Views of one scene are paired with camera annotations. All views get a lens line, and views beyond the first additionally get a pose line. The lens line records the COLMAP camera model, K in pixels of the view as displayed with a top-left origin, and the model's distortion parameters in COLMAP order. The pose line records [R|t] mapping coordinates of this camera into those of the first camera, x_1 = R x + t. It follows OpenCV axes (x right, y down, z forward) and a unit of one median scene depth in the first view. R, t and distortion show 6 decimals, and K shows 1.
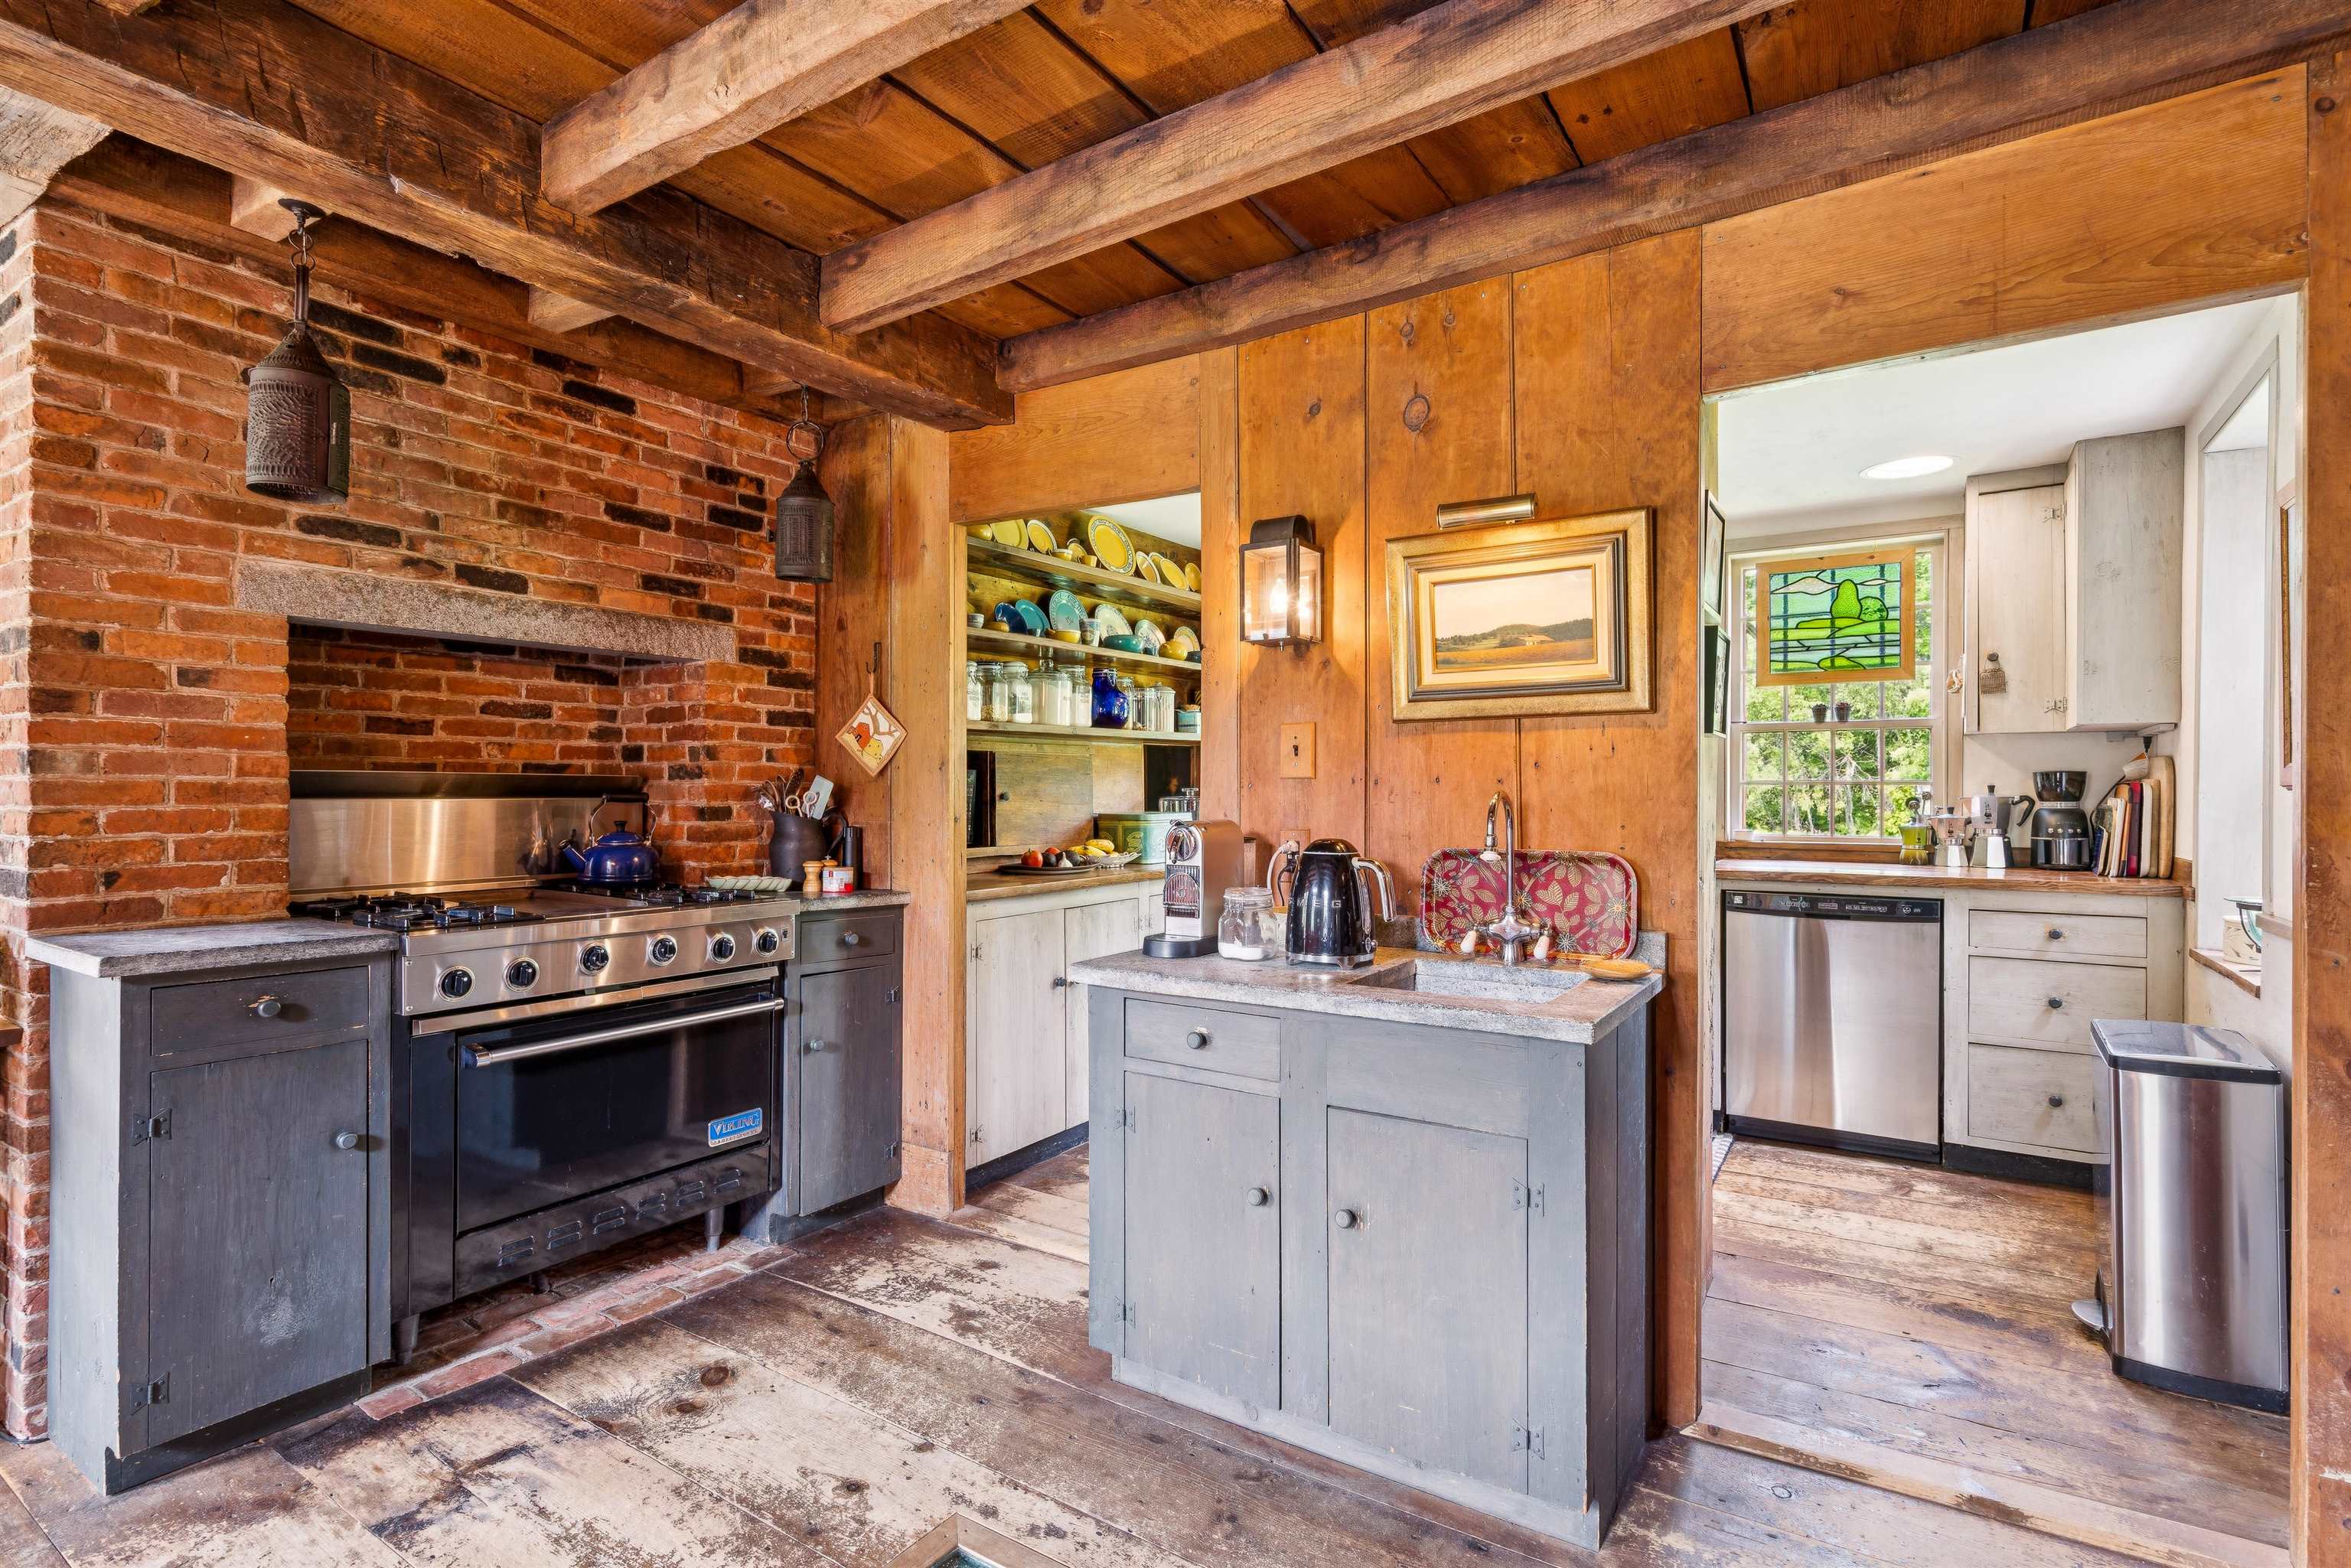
lens RADIAL K [[1130.2, 0, 1165.7], [0, 1130.2, 795.2], [0, 0, 1]] dist [-0.003151, -0.000381]
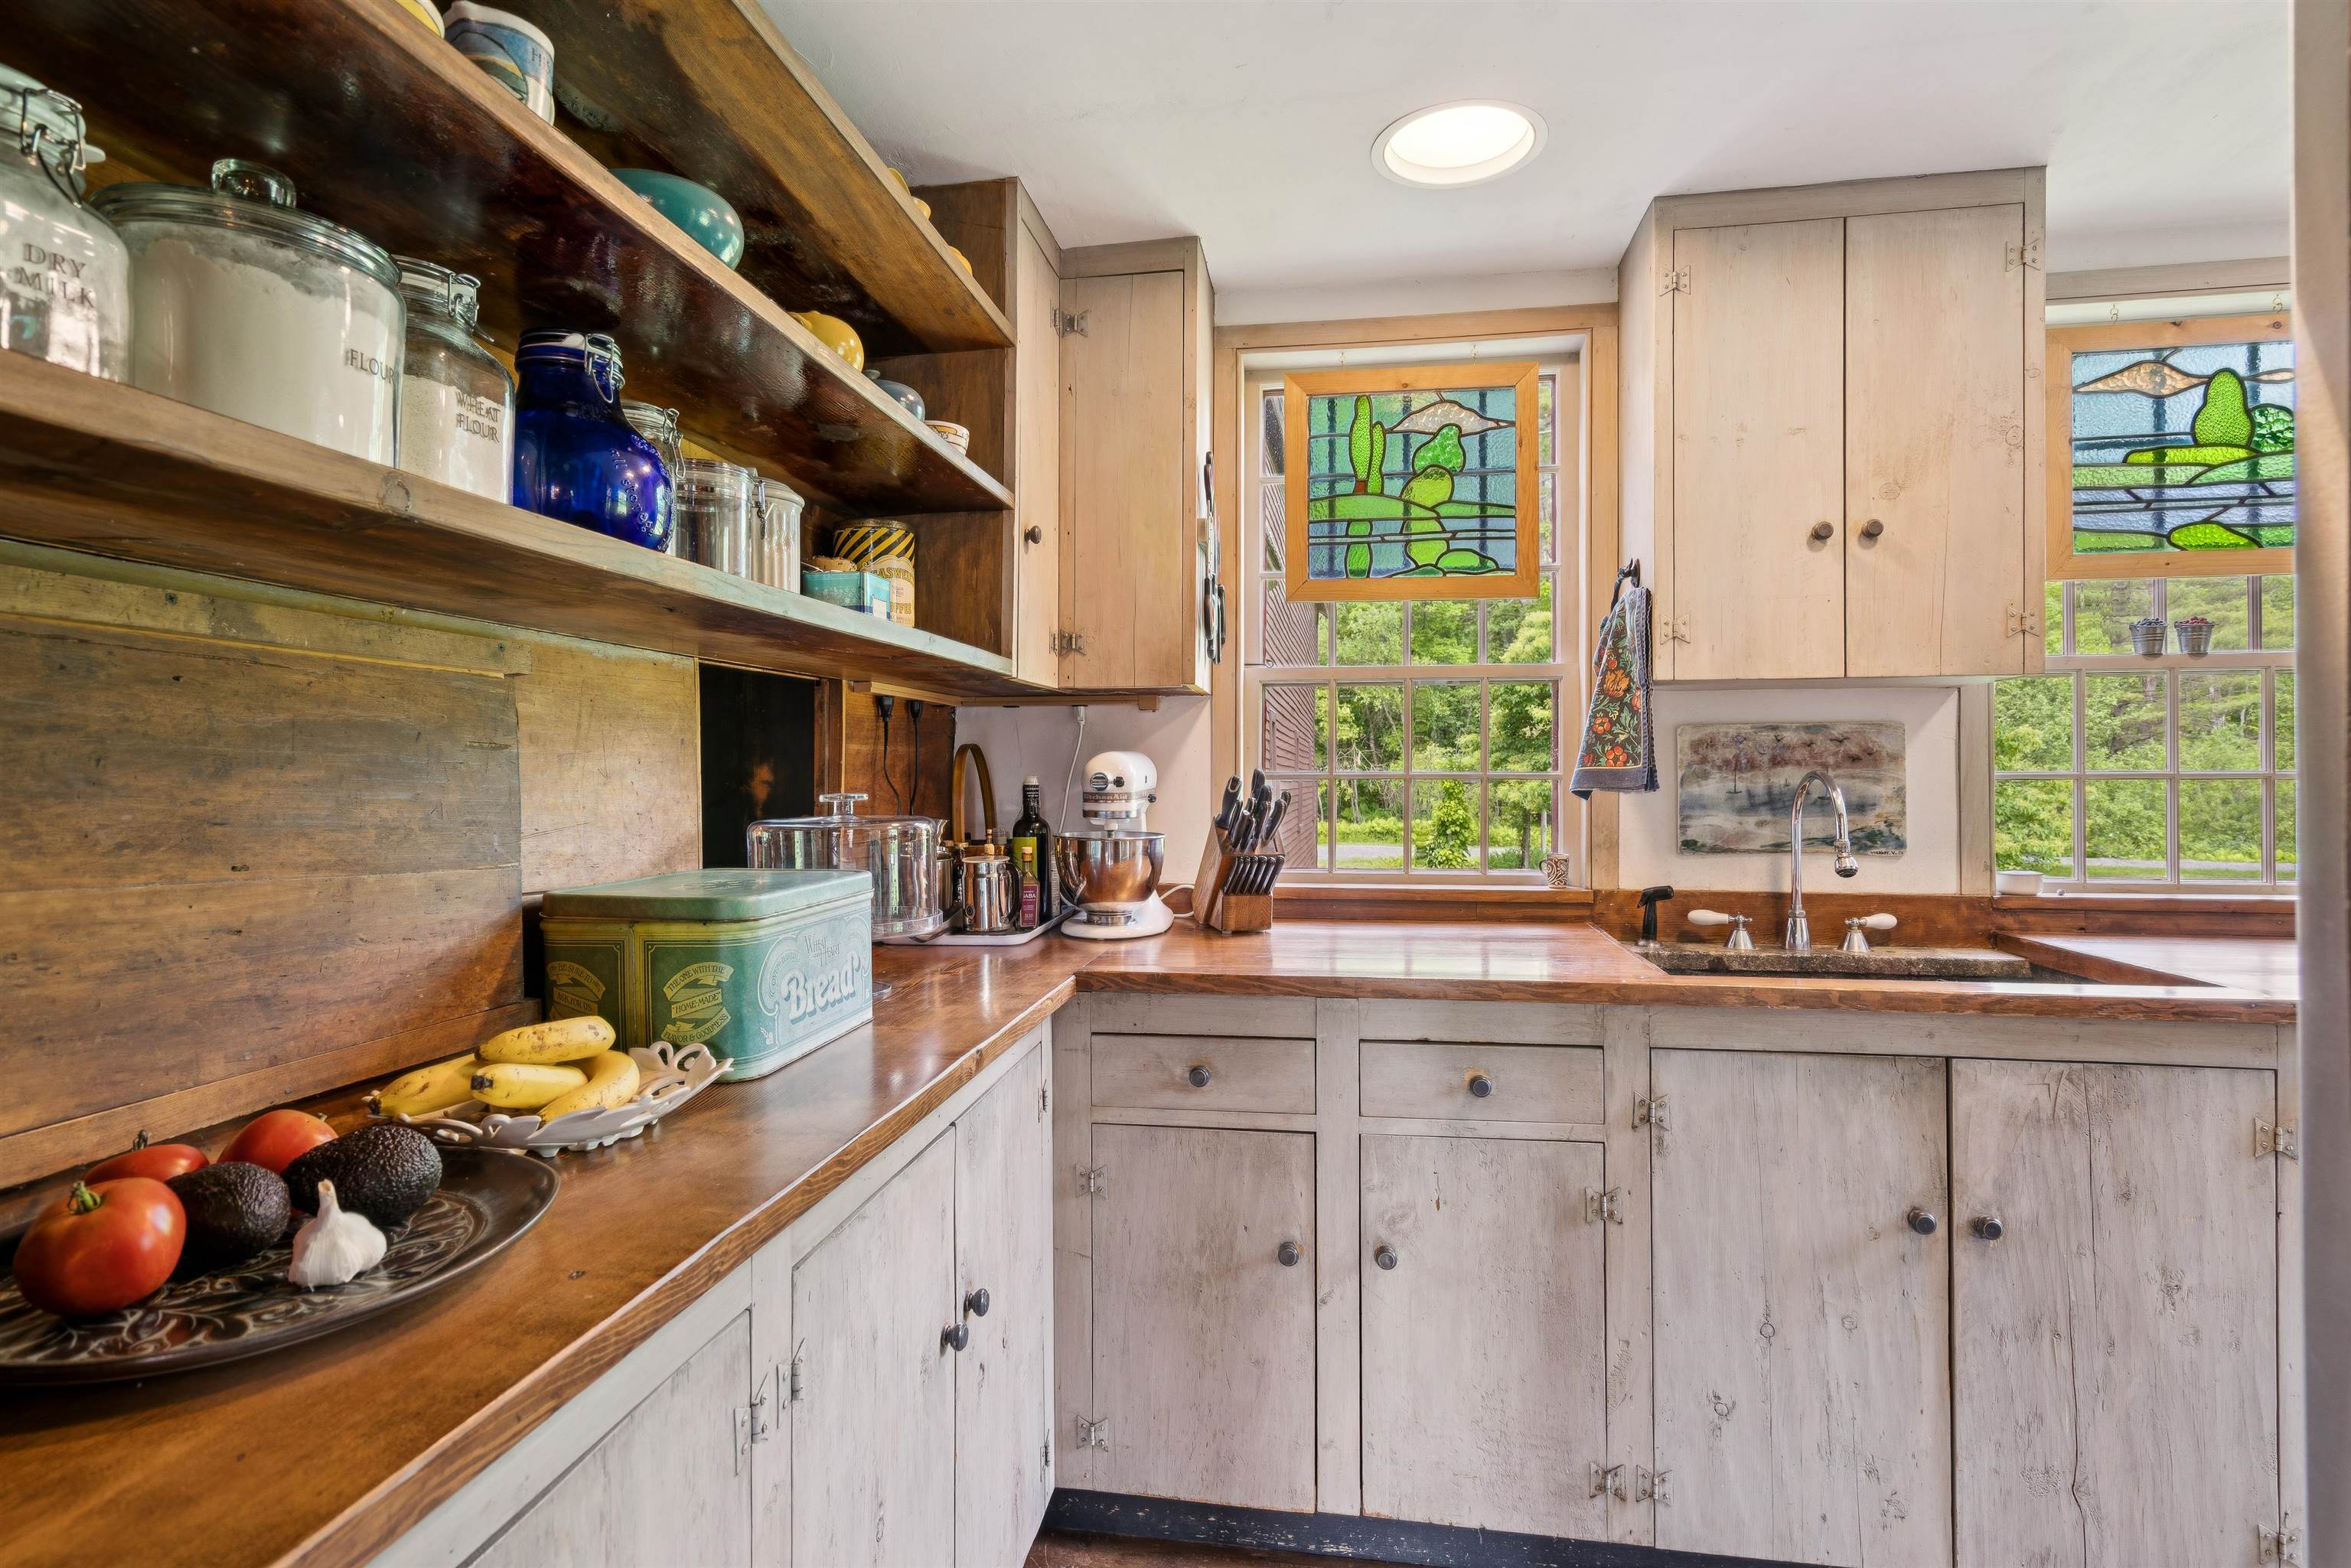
lens RADIAL K [[1195.8, 0, 1158.6], [0, 1195.8, 771.7], [0, 0, 1]] dist [0.002610, 0.002389]
pose [[0.913290, 0.000167, 0.407310, -0.057132], [0.004102, 0.999945, -0.009607, -0.012448], [-0.407289, 0.010445, 0.913239, 0.935850]]
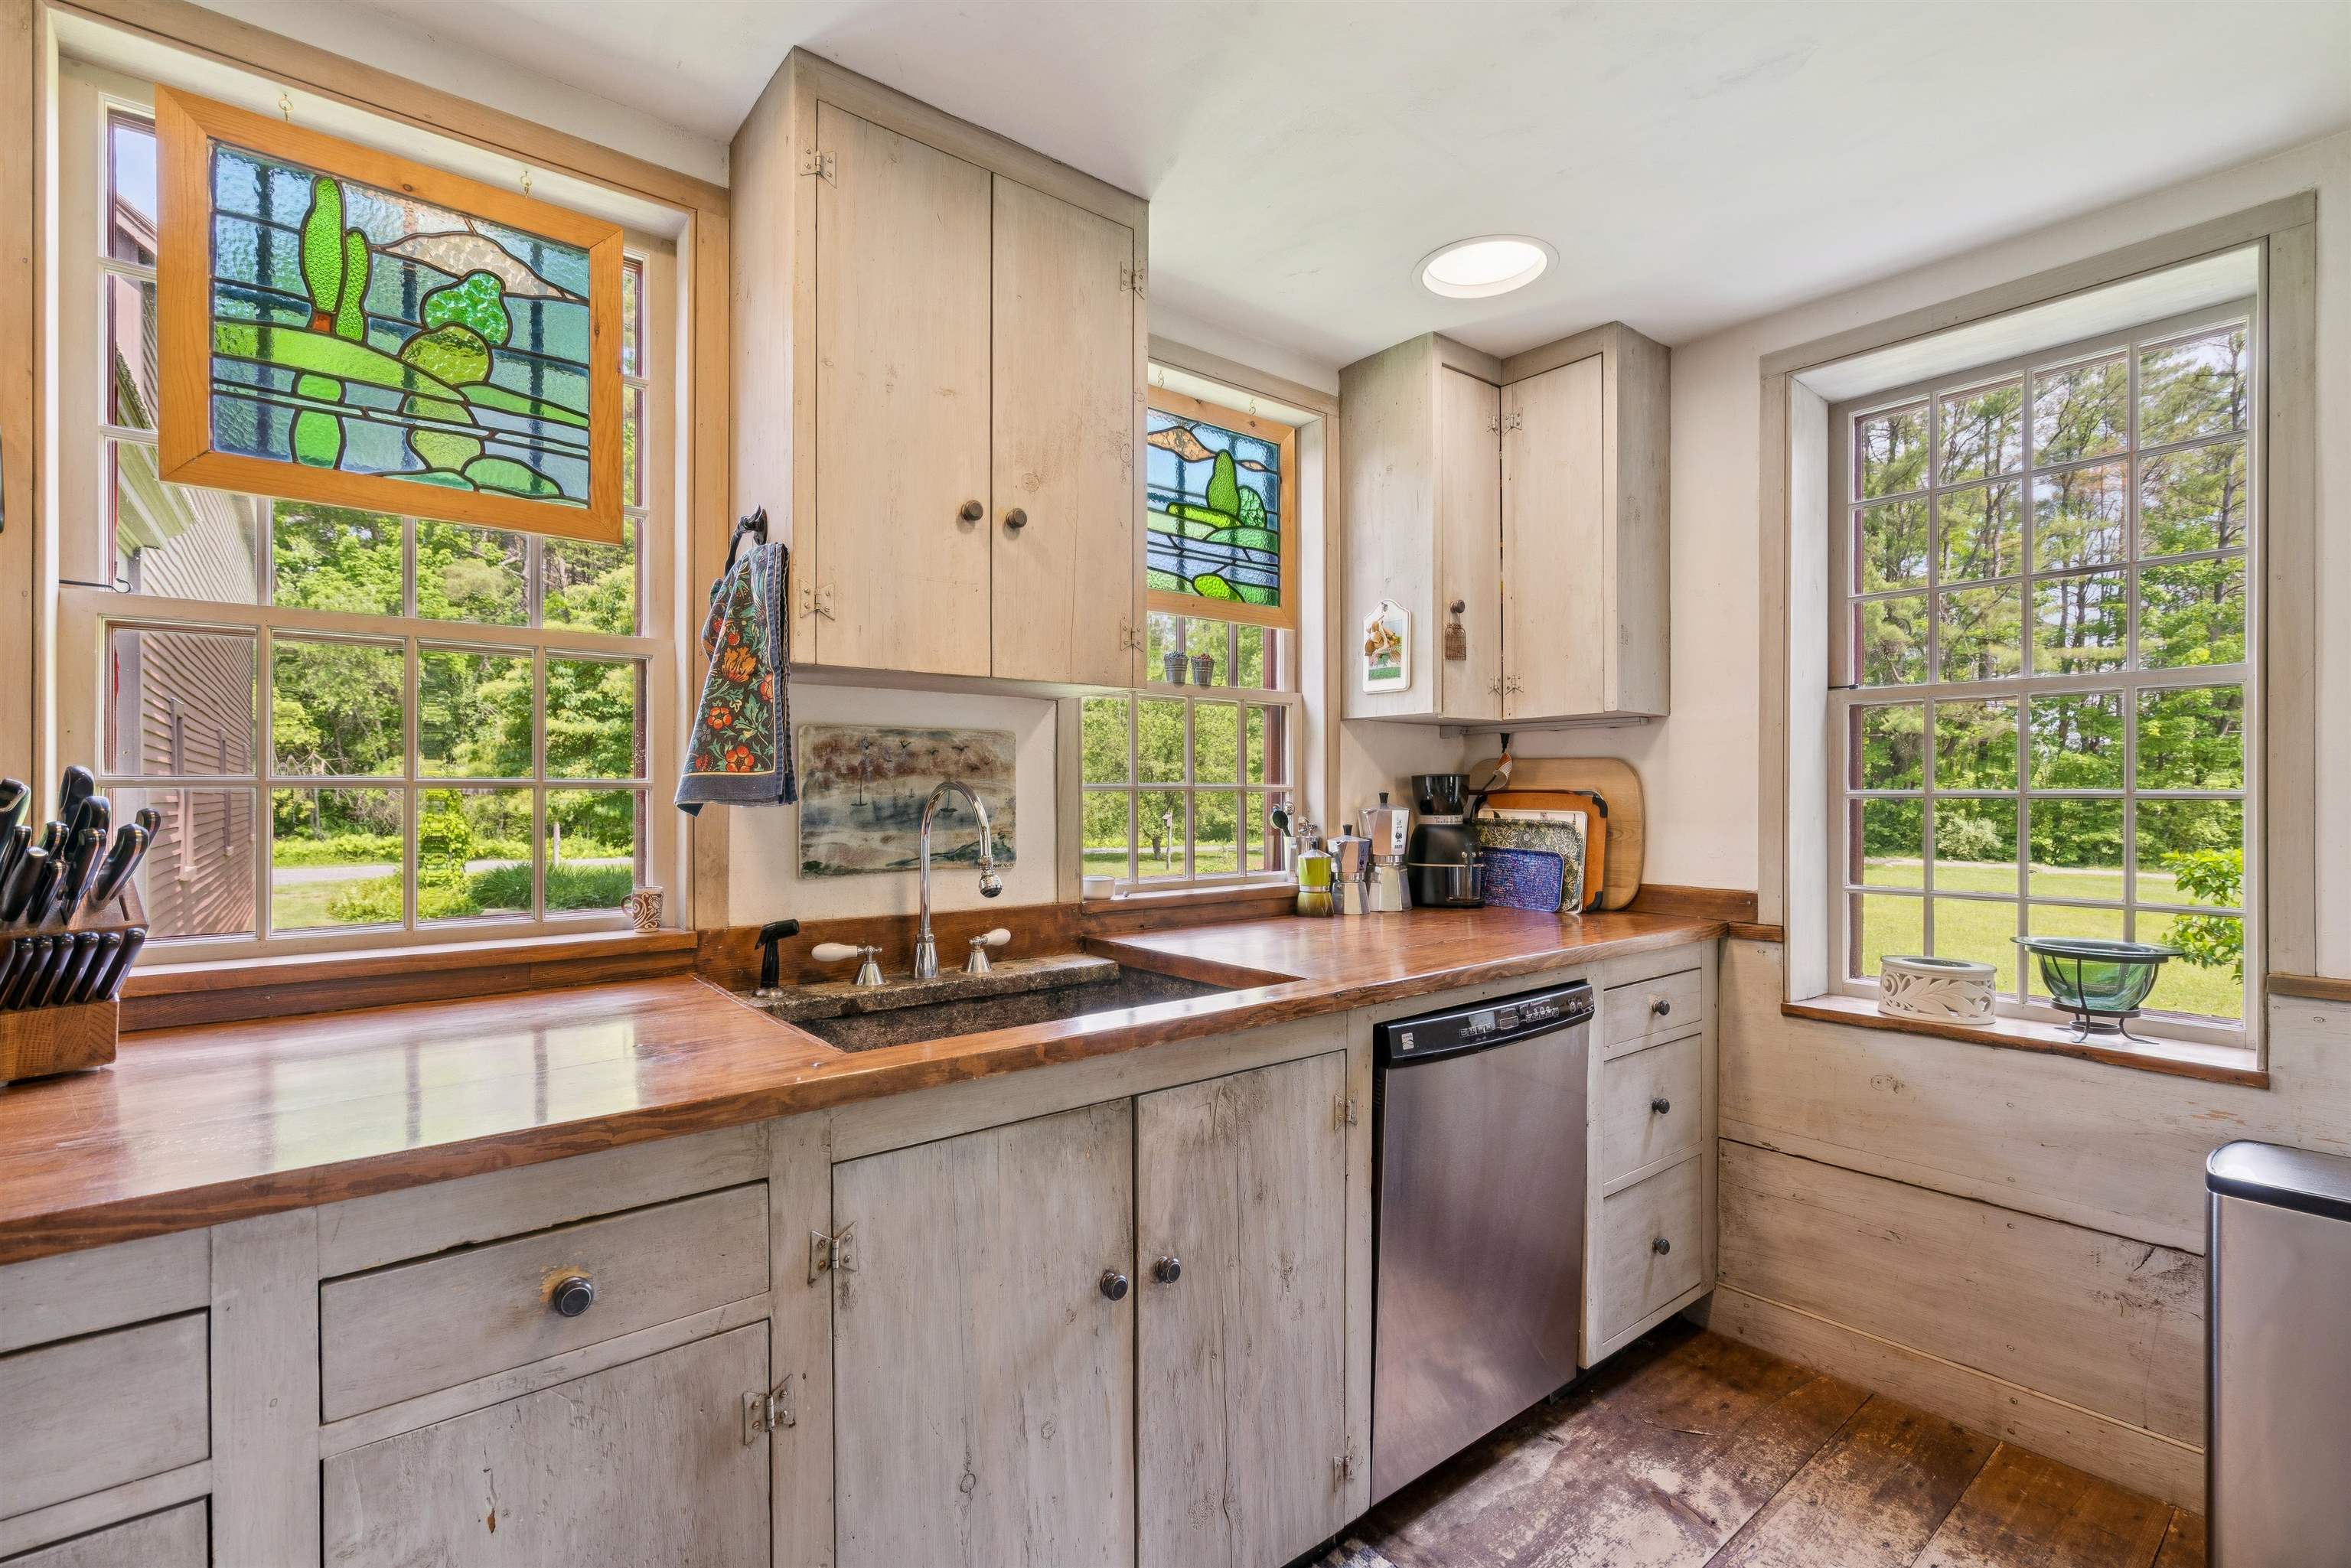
lens RADIAL K [[1059.2, 0, 1162.6], [0, 1059.2, 798.4], [0, 0, 1]] dist [-0.008133, 0.003617]
pose [[0.307054, -0.006859, 0.951667, 0.074269], [0.003300, 0.999976, 0.006143, -0.011693], [-0.951686, 0.001254, 0.307069, 1.132966]]
